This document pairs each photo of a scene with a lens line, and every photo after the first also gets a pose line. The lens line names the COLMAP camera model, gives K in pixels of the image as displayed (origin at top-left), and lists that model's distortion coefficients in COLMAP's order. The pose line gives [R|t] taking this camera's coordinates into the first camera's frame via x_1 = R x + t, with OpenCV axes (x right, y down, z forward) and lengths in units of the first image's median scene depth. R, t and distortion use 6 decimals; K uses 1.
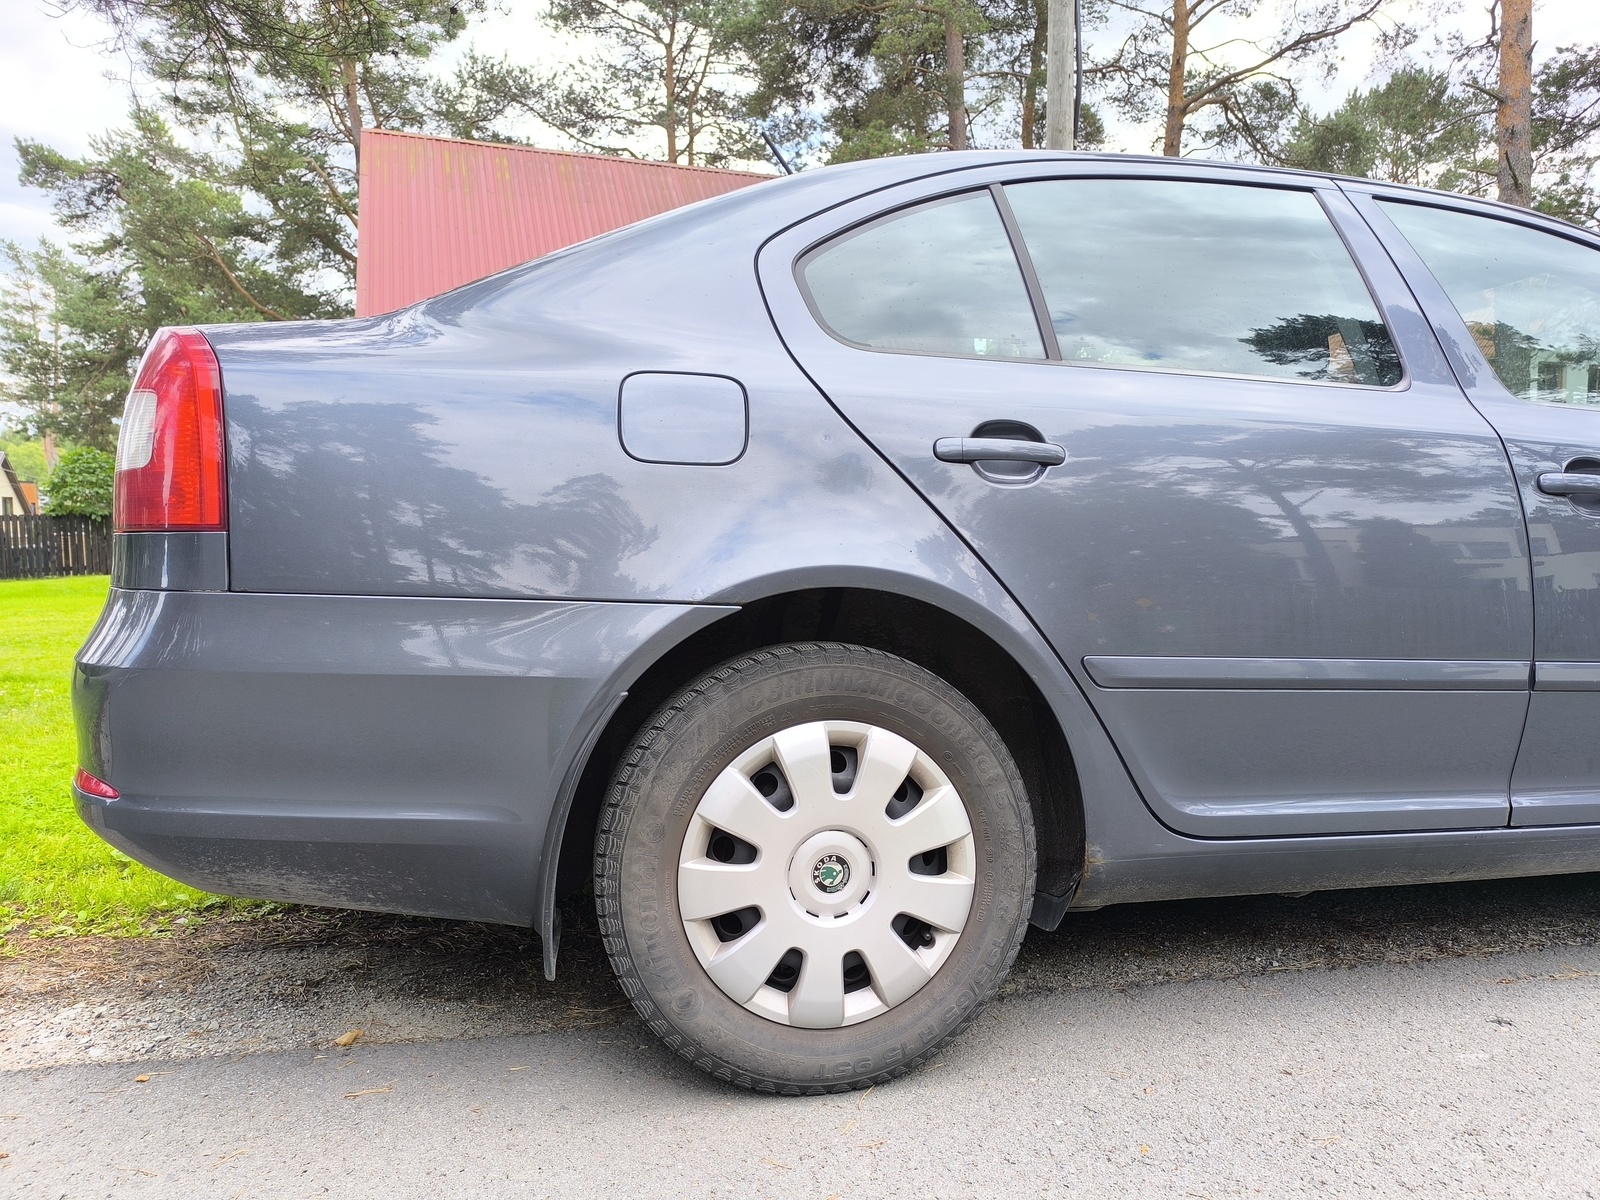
lens RADIAL K [[1091.2, 0, 814.9], [0, 1091.2, 610.1], [0, 0, 1]] dist [0.040482, -0.046020]
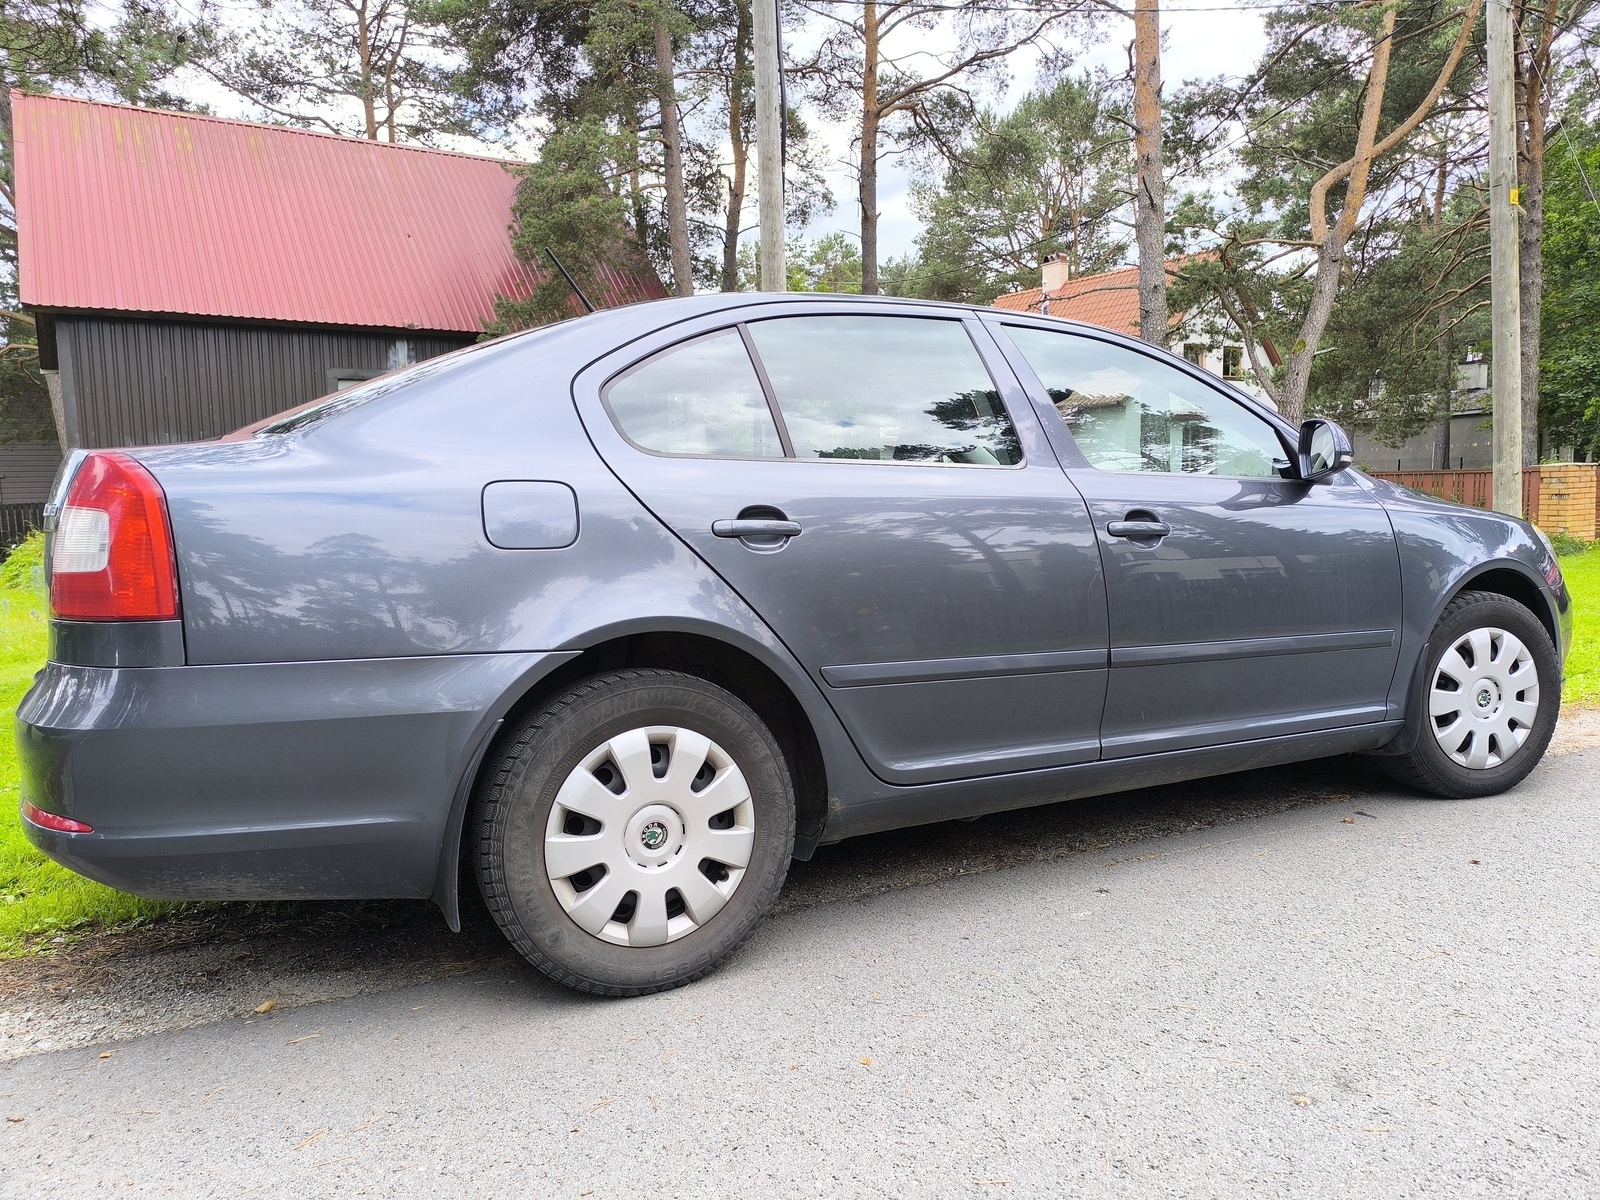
lens RADIAL K [[1084.5, 0, 799.4], [0, 1084.5, 596.2], [0, 0, 1]] dist [0.051458, -0.054442]
pose [[0.972194, -0.049501, 0.228886, -0.084013], [0.046716, 0.998754, 0.017570, -0.062788], [-0.229470, -0.006389, 0.973295, -0.308796]]
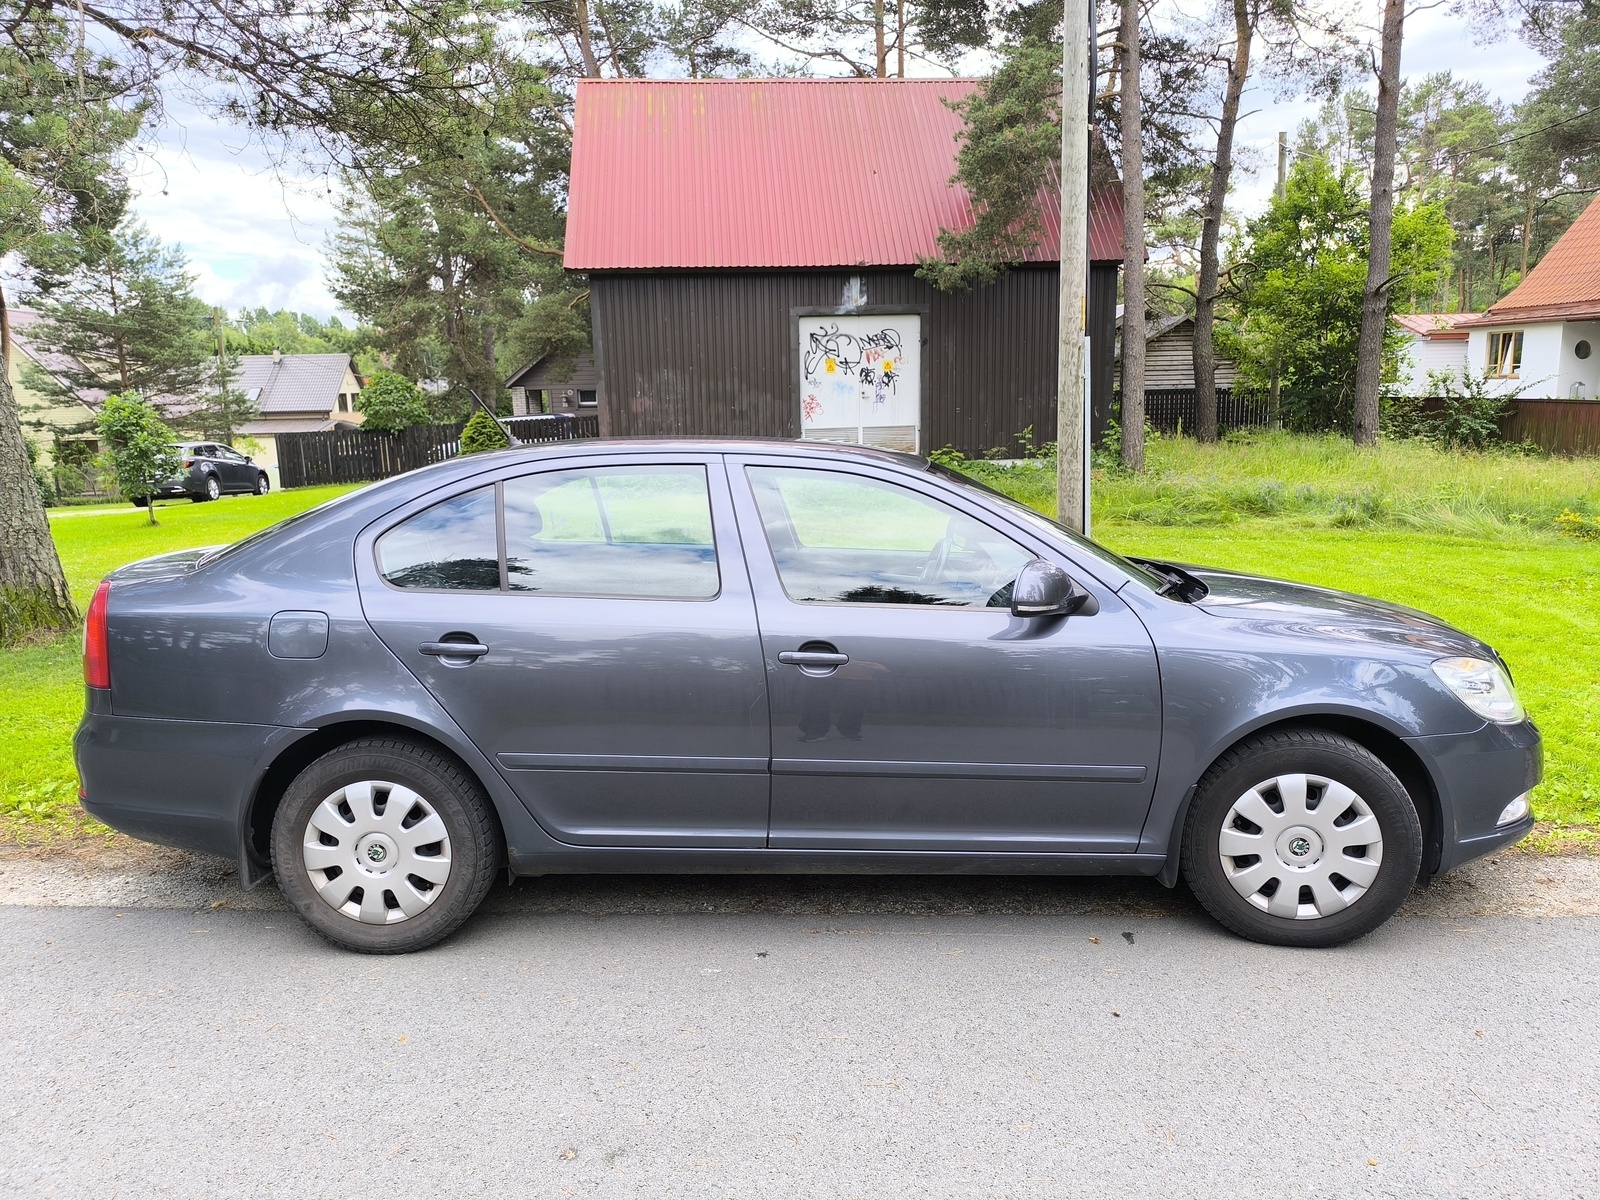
lens RADIAL K [[1084.5, 0, 799.4], [0, 1084.5, 596.2], [0, 0, 1]] dist [0.051458, -0.054442]
pose [[0.966219, 0.022207, -0.256765, 1.015701], [0.004978, 0.994487, 0.104740, -0.352719], [0.257675, -0.102480, 0.960782, -0.567782]]
